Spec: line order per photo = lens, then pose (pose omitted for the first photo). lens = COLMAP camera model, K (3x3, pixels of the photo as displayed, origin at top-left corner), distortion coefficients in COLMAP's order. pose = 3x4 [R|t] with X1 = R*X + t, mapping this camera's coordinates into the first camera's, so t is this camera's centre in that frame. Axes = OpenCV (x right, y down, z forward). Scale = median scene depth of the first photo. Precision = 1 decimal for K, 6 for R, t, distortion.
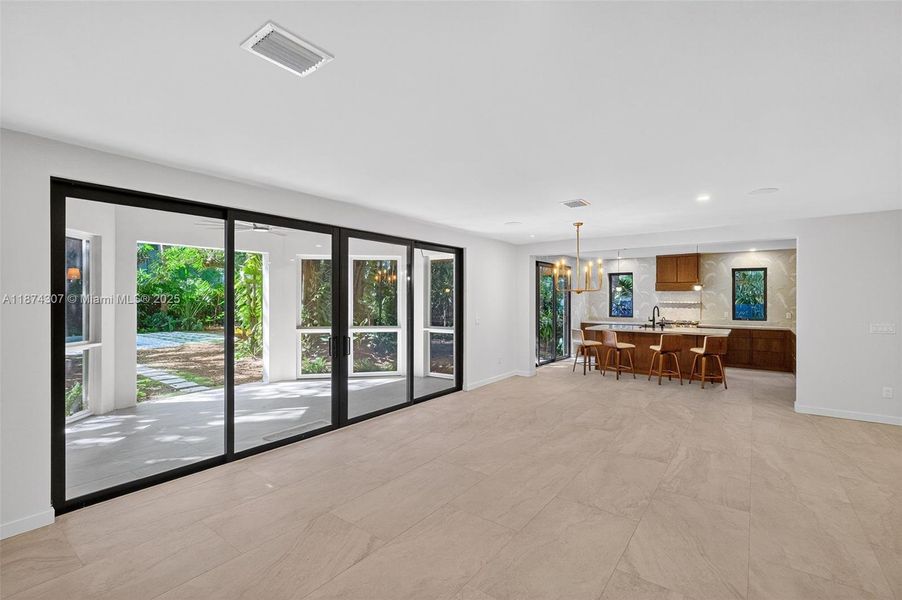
lens RADIAL K [[411.6, 0, 452.4], [0, 411.6, 298.8], [0, 0, 1]] dist [0.004003, -0.000522]
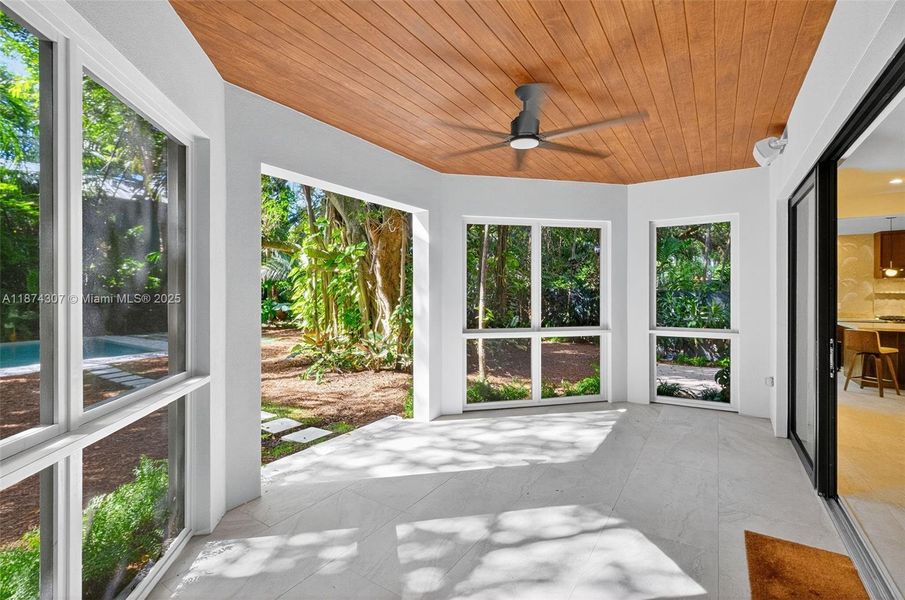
lens RADIAL K [[390.8, 0, 454.4], [0, 390.8, 299.2], [0, 0, 1]] dist [0.002756, 0.001150]
pose [[0.998203, -0.003534, 0.059812, -0.415379], [0.003145, 0.999973, 0.006585, 0.017268], [-0.059834, -0.006385, 0.998188, 0.390259]]
